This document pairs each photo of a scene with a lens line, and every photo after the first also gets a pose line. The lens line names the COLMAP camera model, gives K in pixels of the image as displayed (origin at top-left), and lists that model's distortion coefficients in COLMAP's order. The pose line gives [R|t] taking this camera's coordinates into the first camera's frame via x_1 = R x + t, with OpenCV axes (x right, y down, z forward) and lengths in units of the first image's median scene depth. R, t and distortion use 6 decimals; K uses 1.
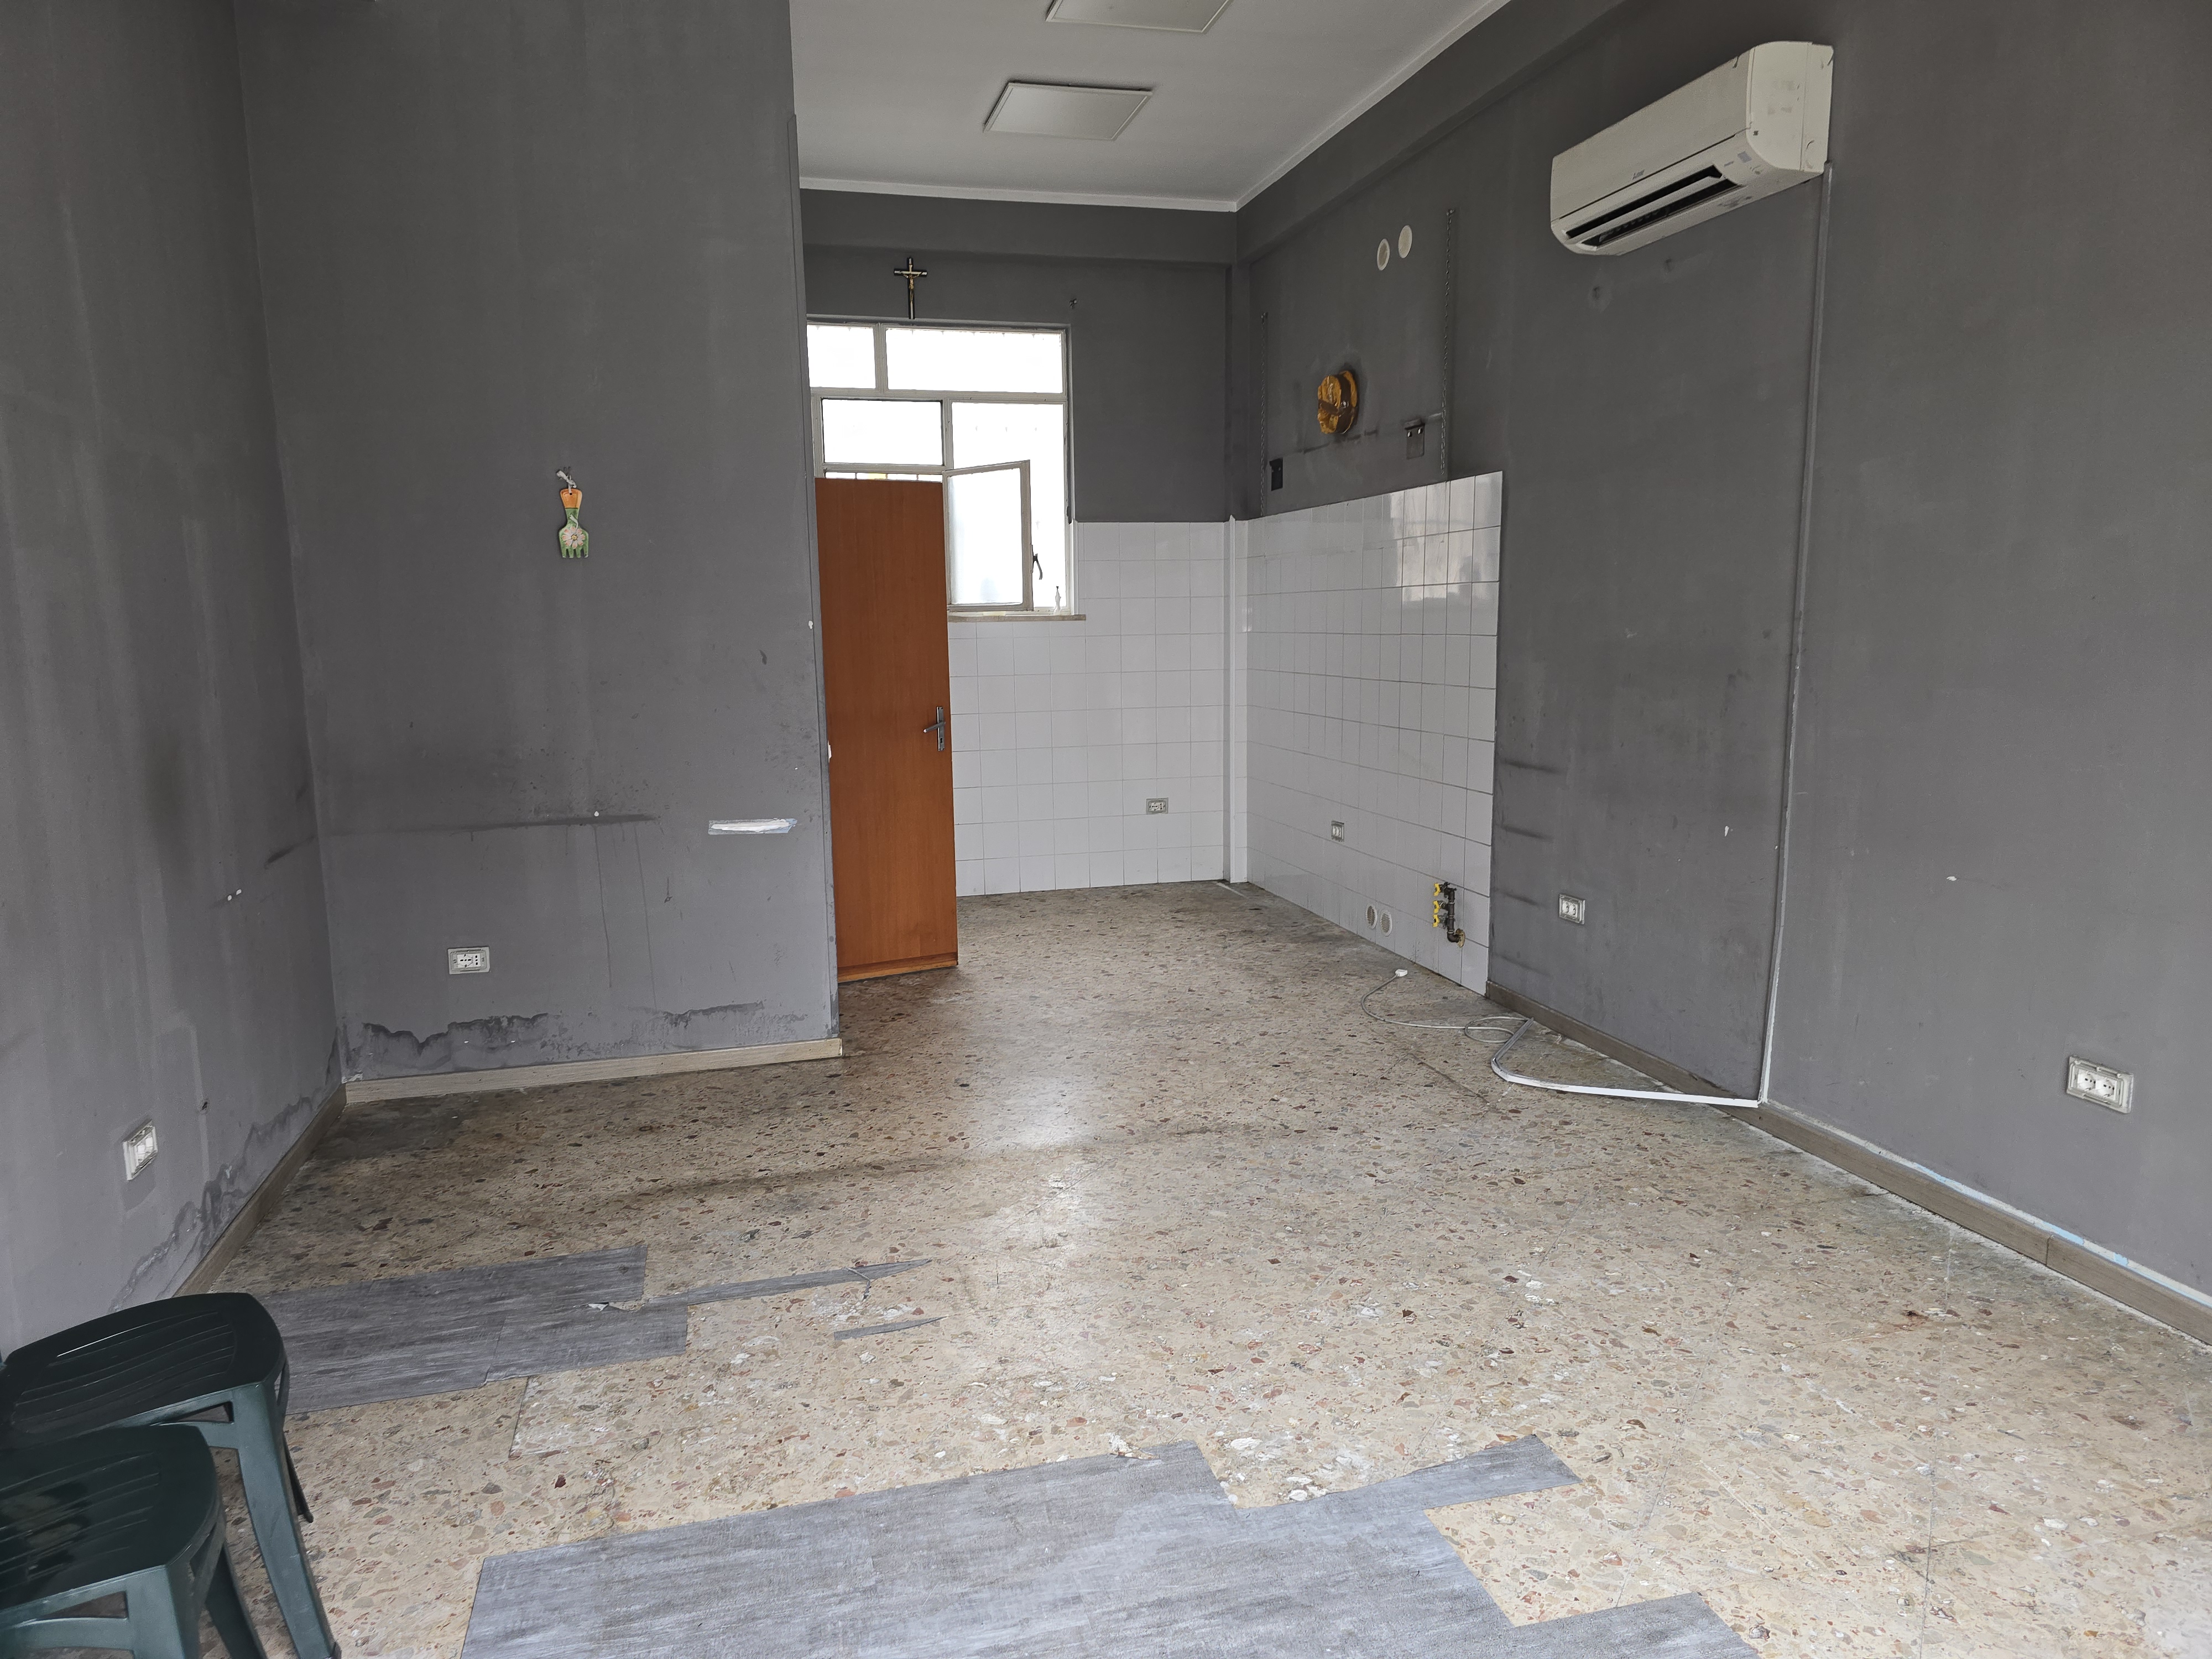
lens RADIAL K [[1481.4, 0, 1092.2], [0, 1481.4, 840.3], [0, 0, 1]] dist [0.075681, -0.072070]
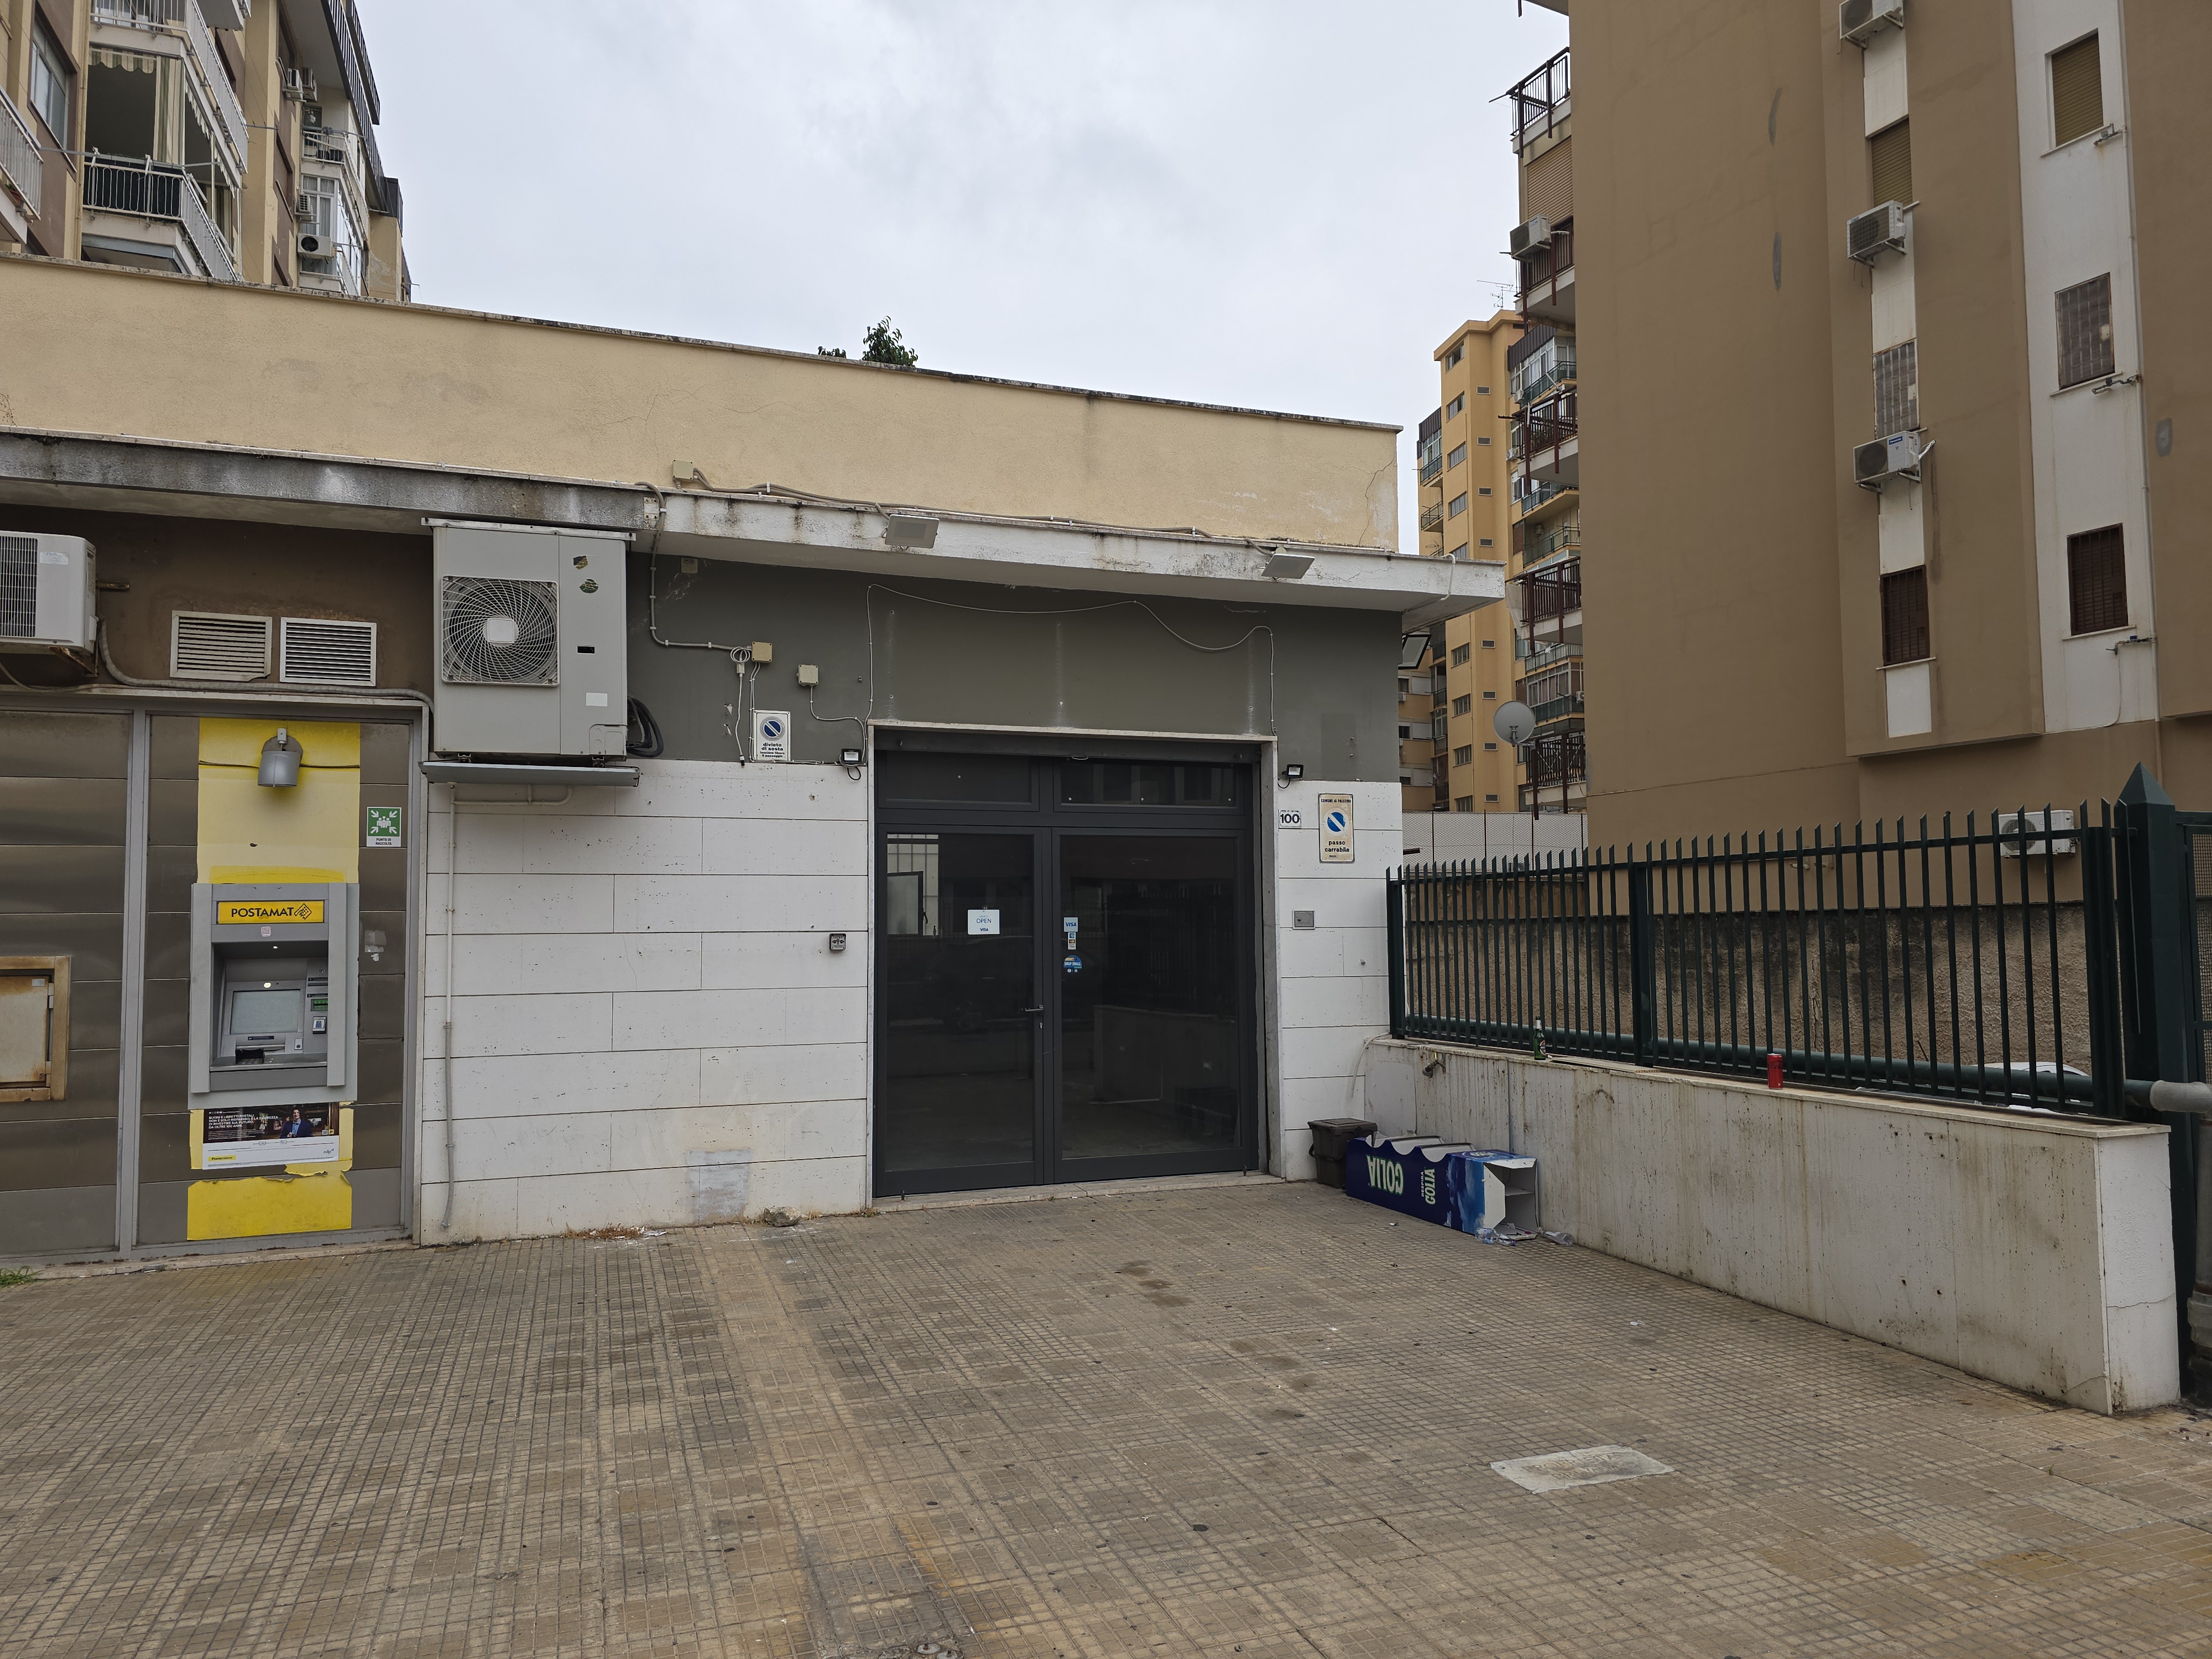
lens RADIAL K [[1478.1, 0, 1126.6], [0, 1478.1, 857.5], [0, 0, 1]] dist [0.059799, -0.049516]
pose [[0.995082, 0.010299, 0.098514, 0.080045], [0.010376, 0.978270, -0.207077, 0.328423], [-0.098506, 0.207081, 0.973352, -2.118411]]
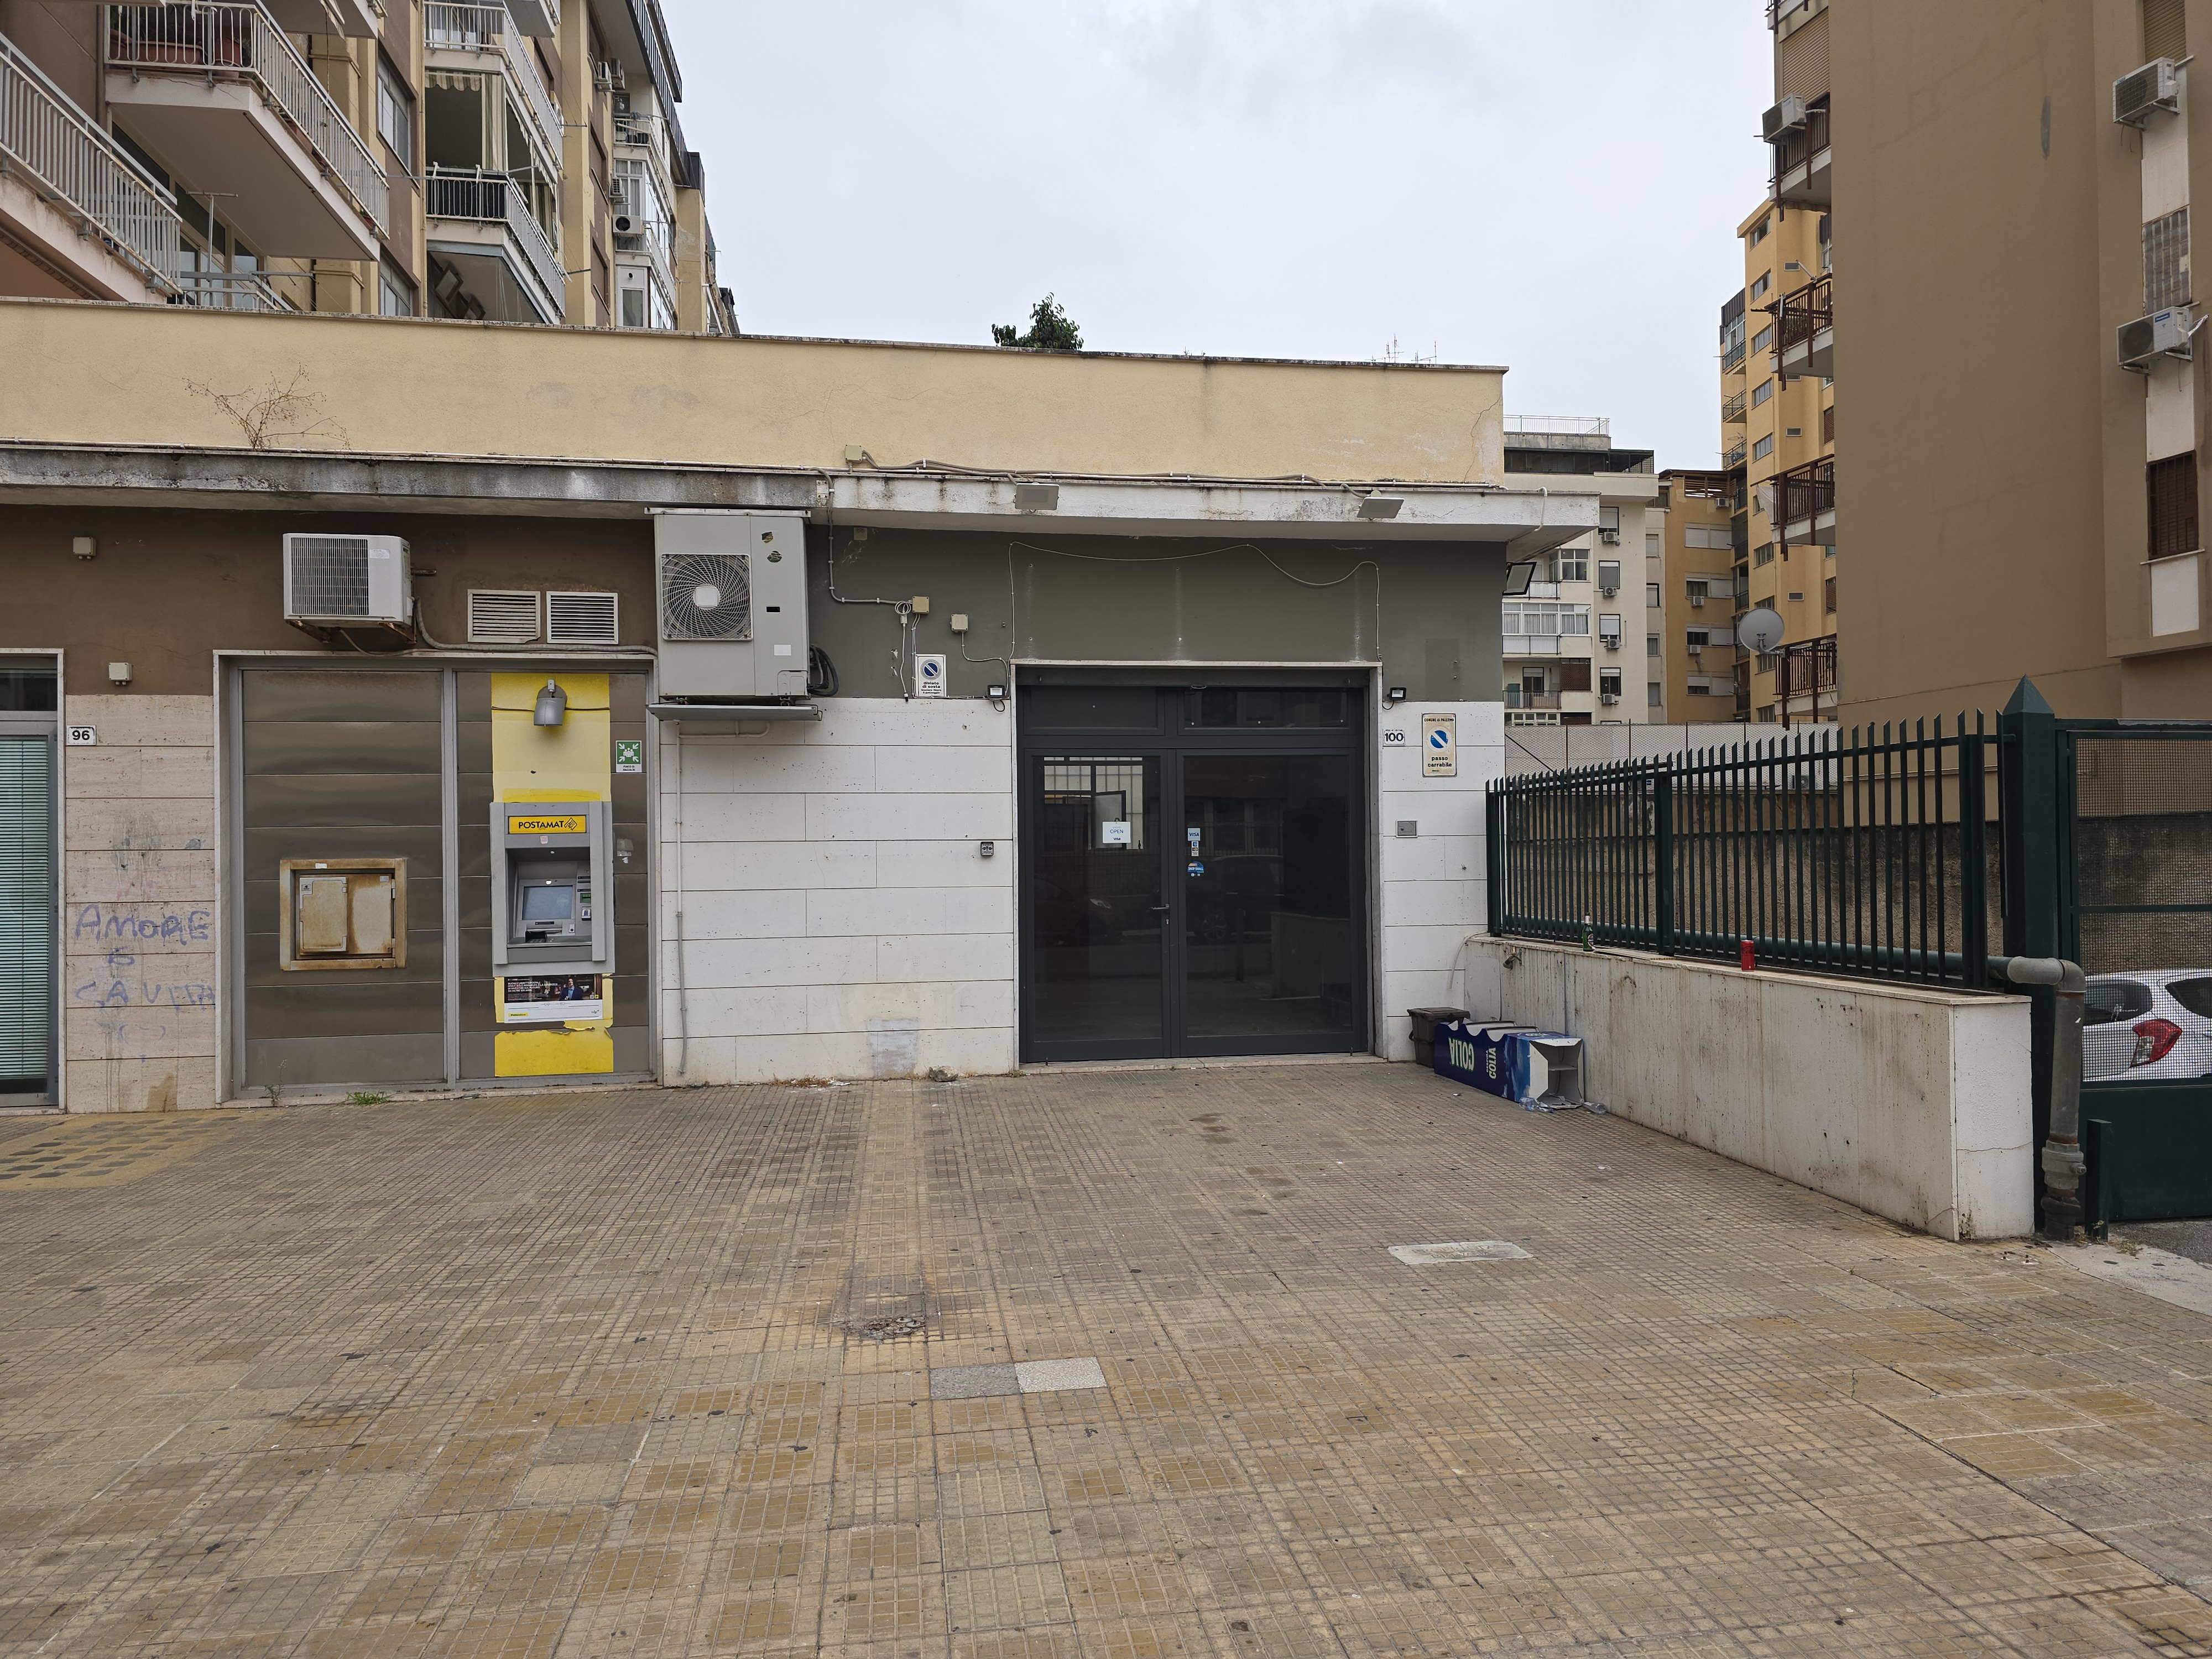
lens RADIAL K [[1482.5, 0, 1144.5], [0, 1482.5, 850.8], [0, 0, 1]] dist [0.067914, -0.058810]
pose [[0.996281, 0.002417, -0.086124, 0.351052], [-0.016080, 0.987258, -0.158310, 0.398836], [0.084644, 0.159107, 0.983626, -2.430278]]
